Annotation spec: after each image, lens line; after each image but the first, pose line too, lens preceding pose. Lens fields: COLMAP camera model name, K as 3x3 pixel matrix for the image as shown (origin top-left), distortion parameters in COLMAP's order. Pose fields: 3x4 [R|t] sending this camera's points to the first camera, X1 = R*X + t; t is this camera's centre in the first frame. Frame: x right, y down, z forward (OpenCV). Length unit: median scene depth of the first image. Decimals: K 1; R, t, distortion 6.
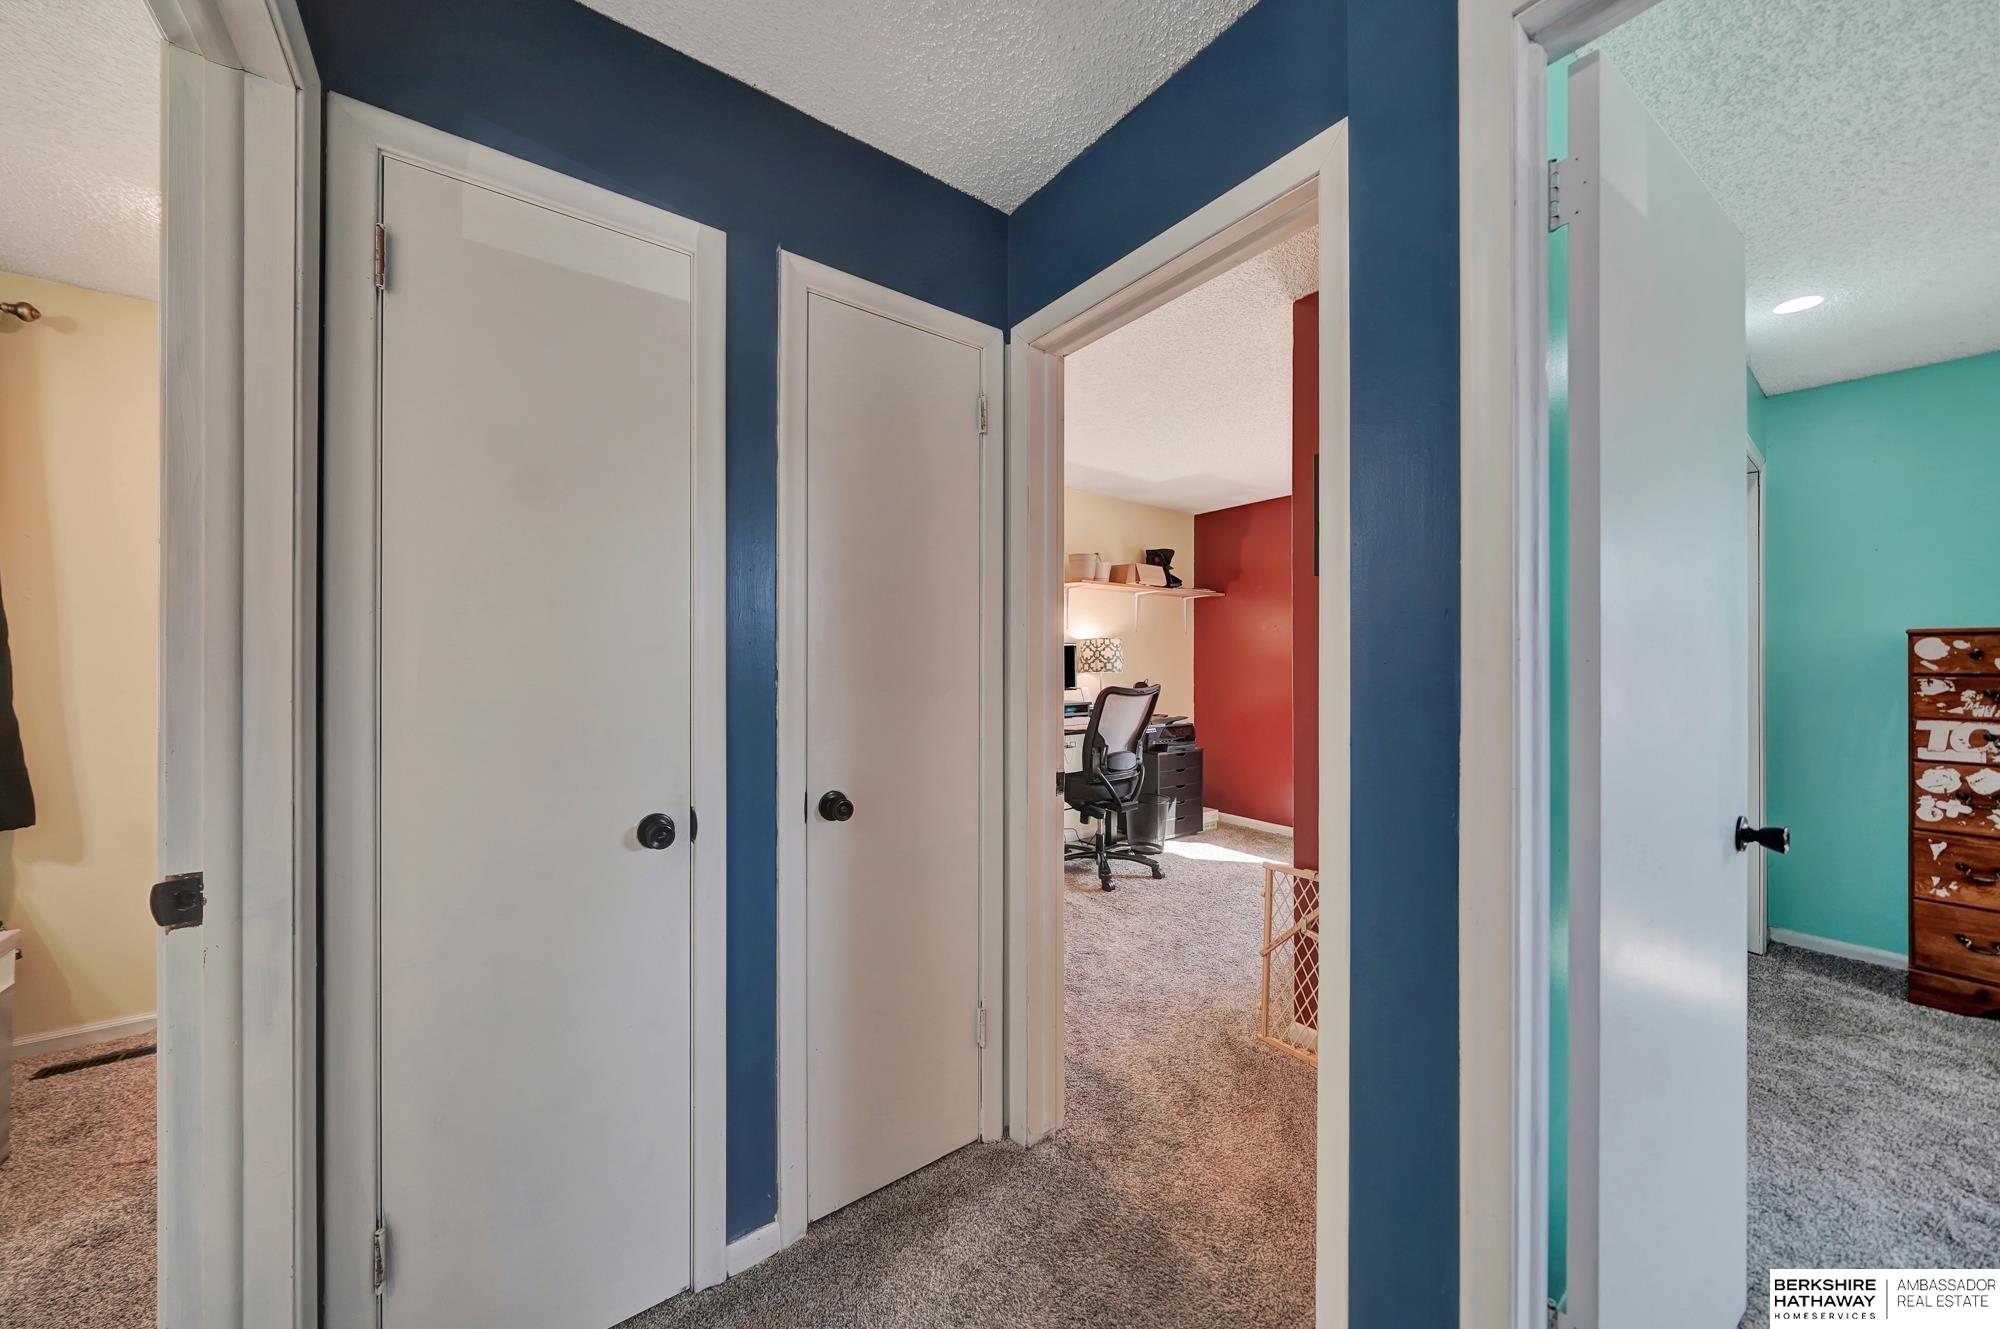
lens RADIAL K [[700.1, 0, 1000.0], [0, 700.1, 664.5], [0, 0, 1]] dist [-0.001208, -0.000239]
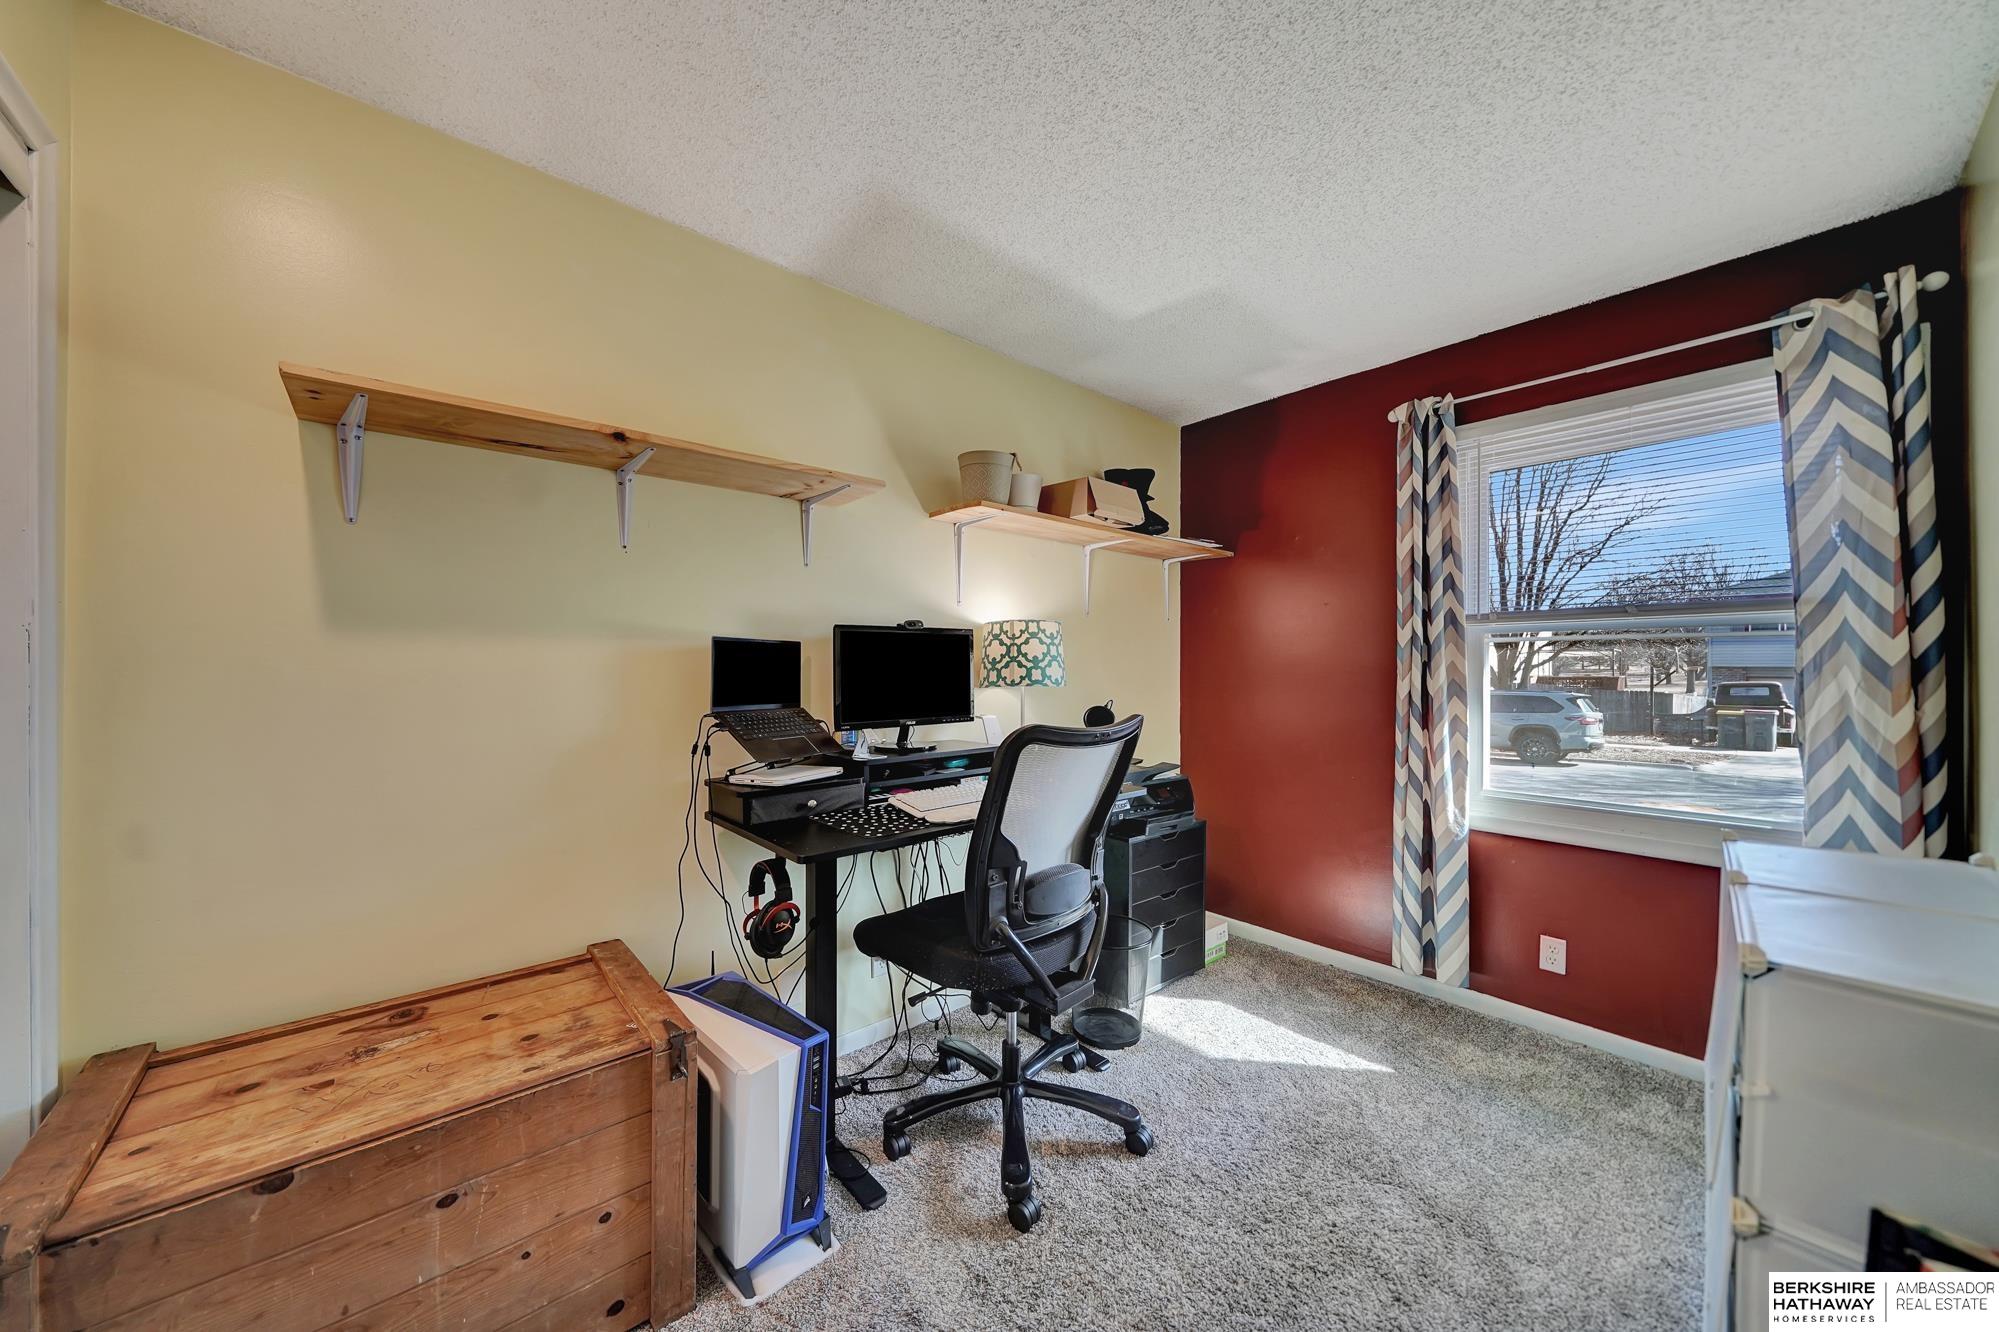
lens RADIAL K [[691.1, 0, 999.5], [0, 691.1, 666.0], [0, 0, 1]] dist [-0.000745, -0.000044]
pose [[0.997654, 0.002069, 0.068421, 0.108313], [-0.001781, 0.999989, -0.004264, -0.002105], [-0.068429, 0.004132, 0.997647, 0.573549]]
